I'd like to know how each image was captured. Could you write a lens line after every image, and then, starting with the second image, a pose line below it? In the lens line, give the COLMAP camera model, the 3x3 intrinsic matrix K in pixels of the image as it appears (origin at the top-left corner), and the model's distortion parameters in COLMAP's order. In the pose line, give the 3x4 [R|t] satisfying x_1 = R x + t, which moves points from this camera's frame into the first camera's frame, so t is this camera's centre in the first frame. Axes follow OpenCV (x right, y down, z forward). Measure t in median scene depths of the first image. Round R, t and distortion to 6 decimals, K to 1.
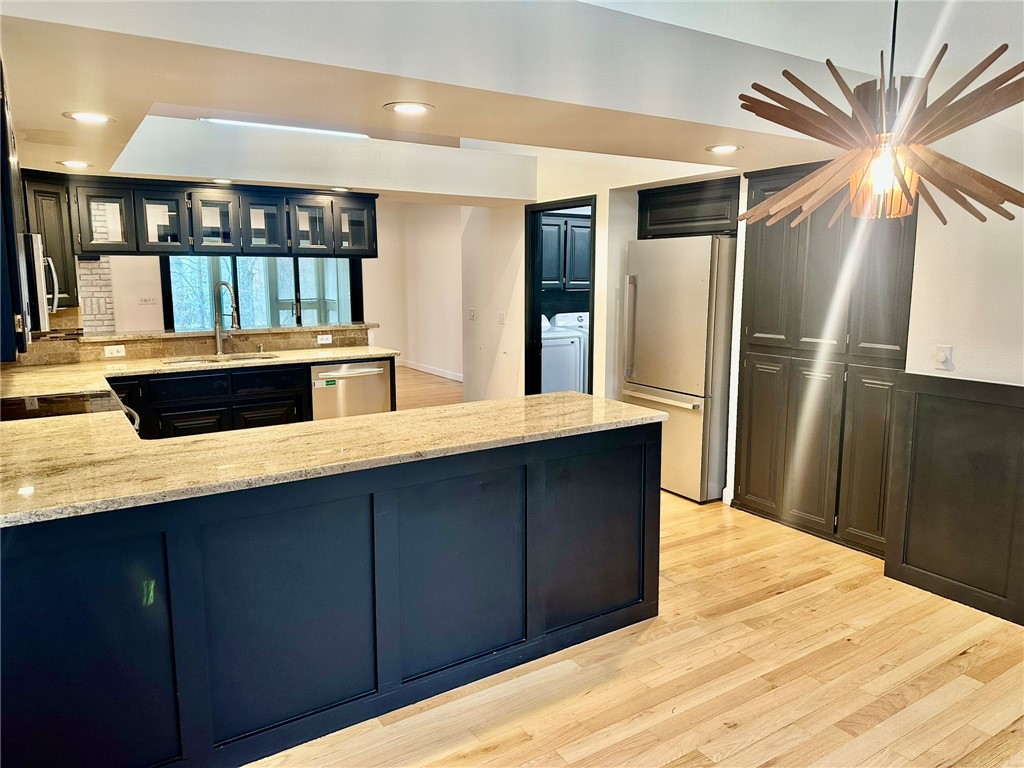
lens RADIAL K [[723.6, 0, 517.4], [0, 723.6, 377.5], [0, 0, 1]] dist [0.064269, -0.098433]
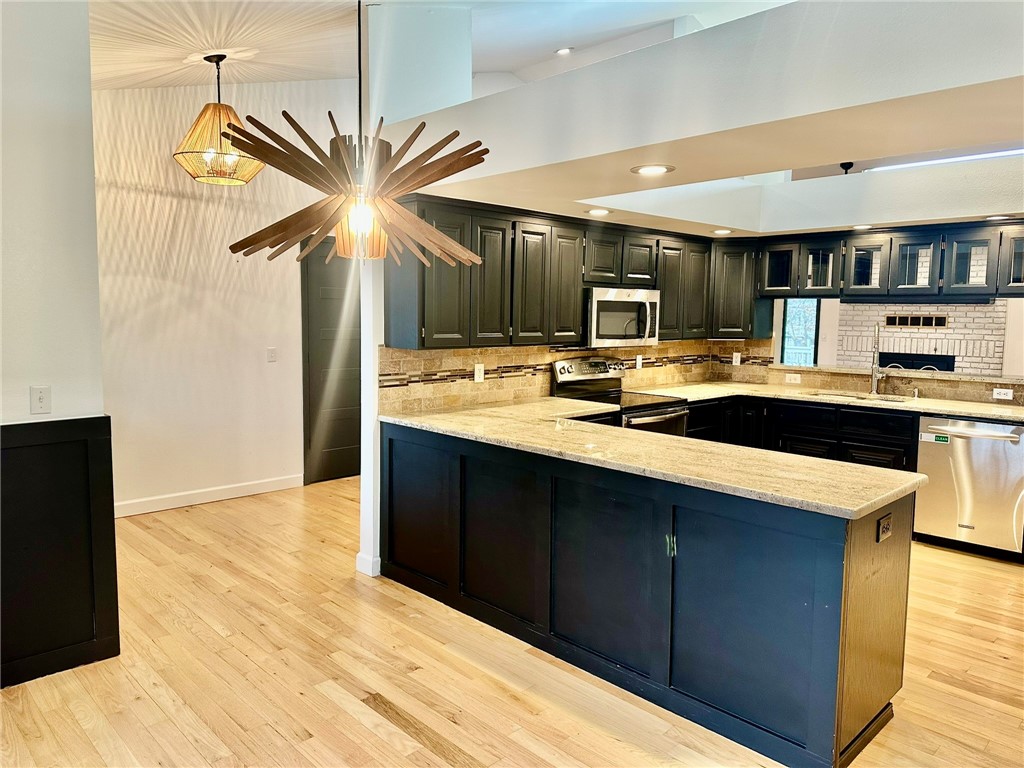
lens RADIAL K [[707.5, 0, 512.0], [0, 707.5, 384.0], [0, 0, 1]] dist [0.032184, 0.000743]
pose [[0.192678, 0.105490, -0.975575, 0.479540], [-0.155137, 0.984975, 0.075867, -0.042898], [0.968921, 0.136730, 0.206149, 0.306600]]
